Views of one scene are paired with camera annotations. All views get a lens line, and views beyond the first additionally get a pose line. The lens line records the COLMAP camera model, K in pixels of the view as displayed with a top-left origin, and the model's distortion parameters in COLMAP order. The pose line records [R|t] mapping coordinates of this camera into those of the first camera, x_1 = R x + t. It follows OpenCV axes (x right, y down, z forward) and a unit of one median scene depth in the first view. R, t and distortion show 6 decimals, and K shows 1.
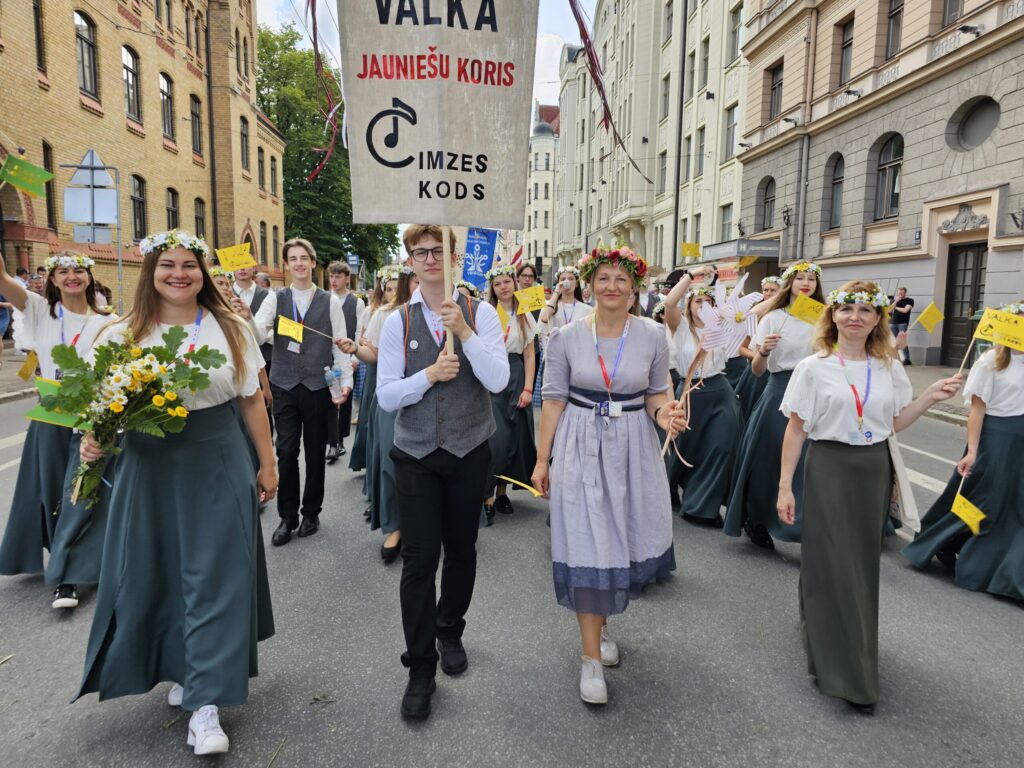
lens RADIAL K [[700.7, 0, 512.0], [0, 700.7, 384.0], [0, 0, 1]] dist [0.067623, -0.046869]
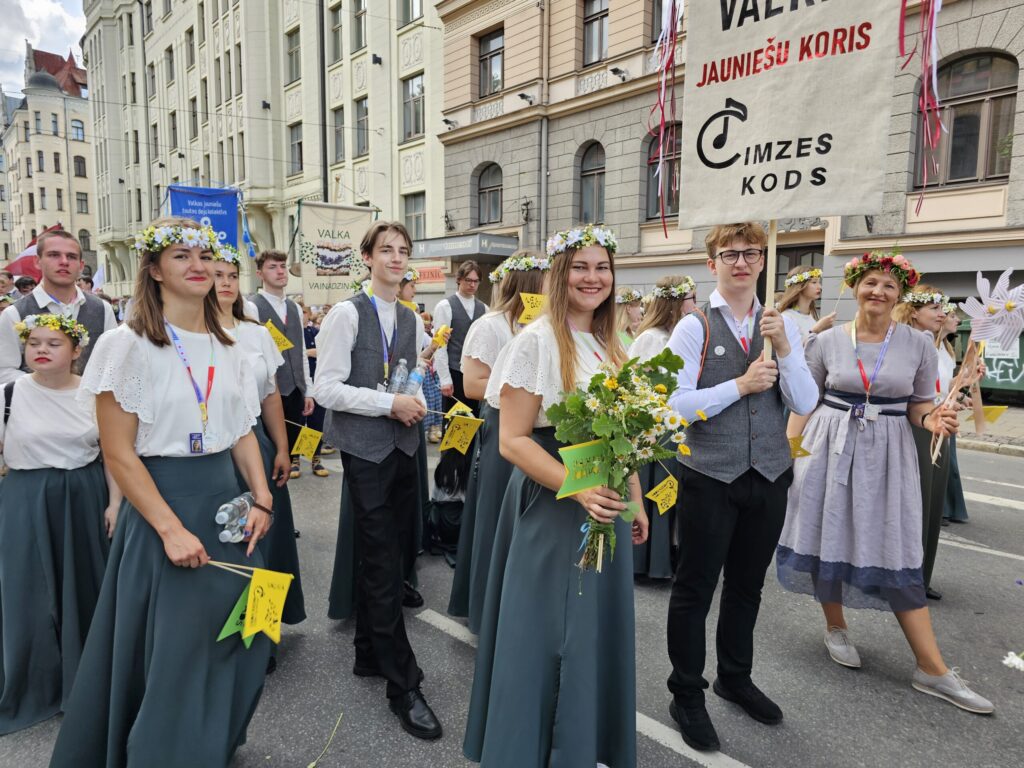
lens RADIAL K [[700.7, 0, 512.0], [0, 700.7, 384.0], [0, 0, 1]] dist [0.067623, -0.046869]
pose [[0.796444, -0.066752, 0.601016, -0.138499], [0.071800, 0.997297, 0.015618, -0.035187], [-0.600434, 0.030714, 0.799084, 0.296338]]
